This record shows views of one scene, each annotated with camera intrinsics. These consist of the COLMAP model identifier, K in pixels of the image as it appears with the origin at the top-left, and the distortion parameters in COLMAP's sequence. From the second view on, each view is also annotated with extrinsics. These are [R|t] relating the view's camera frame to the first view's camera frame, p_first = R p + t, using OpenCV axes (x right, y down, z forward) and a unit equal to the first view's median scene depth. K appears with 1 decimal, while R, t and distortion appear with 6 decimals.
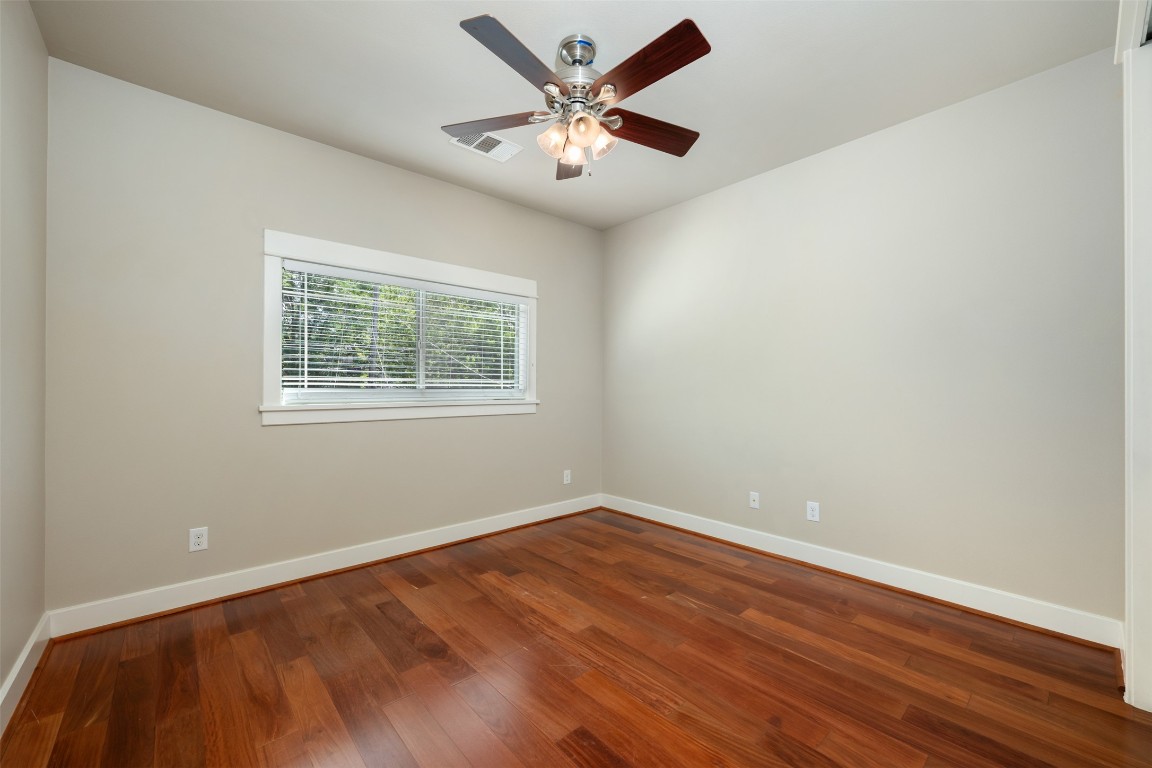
lens RADIAL K [[456.1, 0, 575.4], [0, 456.1, 387.7], [0, 0, 1]] dist [-0.001242, 0.000366]
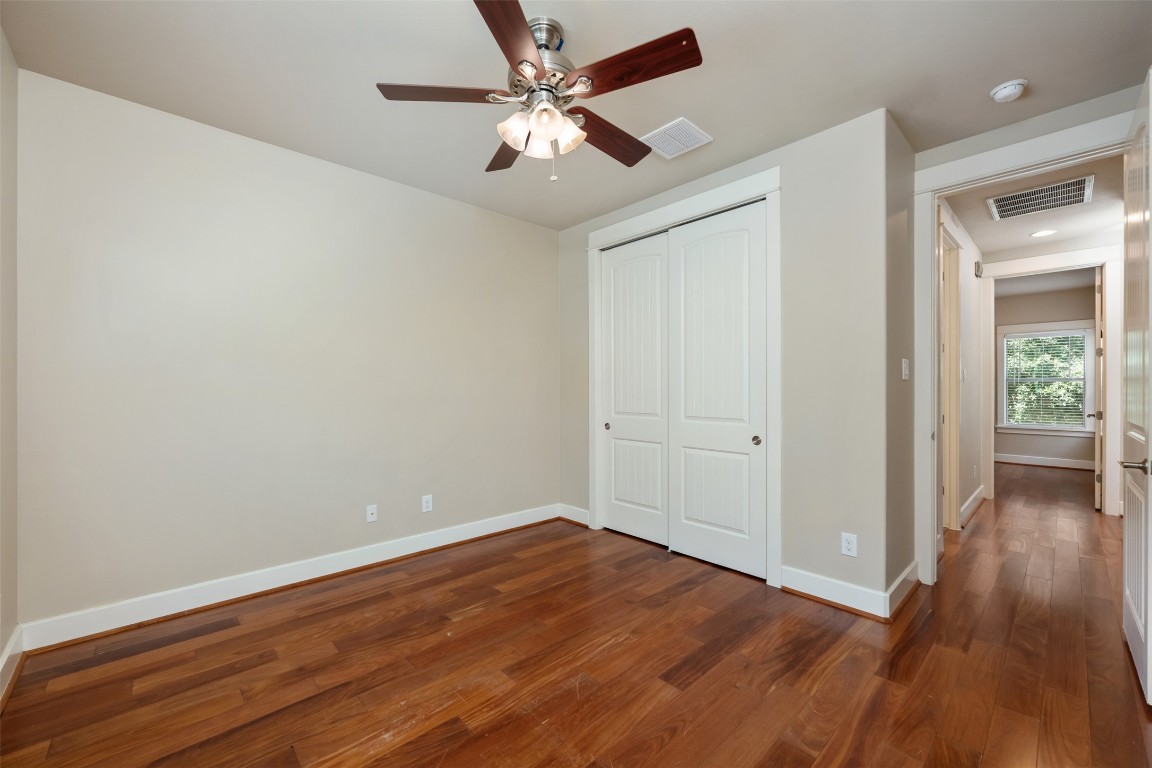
lens RADIAL K [[456.1, 0, 577.5], [0, 456.1, 384.2], [0, 0, 1]] dist [-0.001242, 0.000366]
pose [[-0.020305, 0.007509, 0.999766, -0.697068], [0.002154, 0.999970, -0.007467, -0.018705], [-0.999792, 0.002002, -0.020320, 0.717254]]
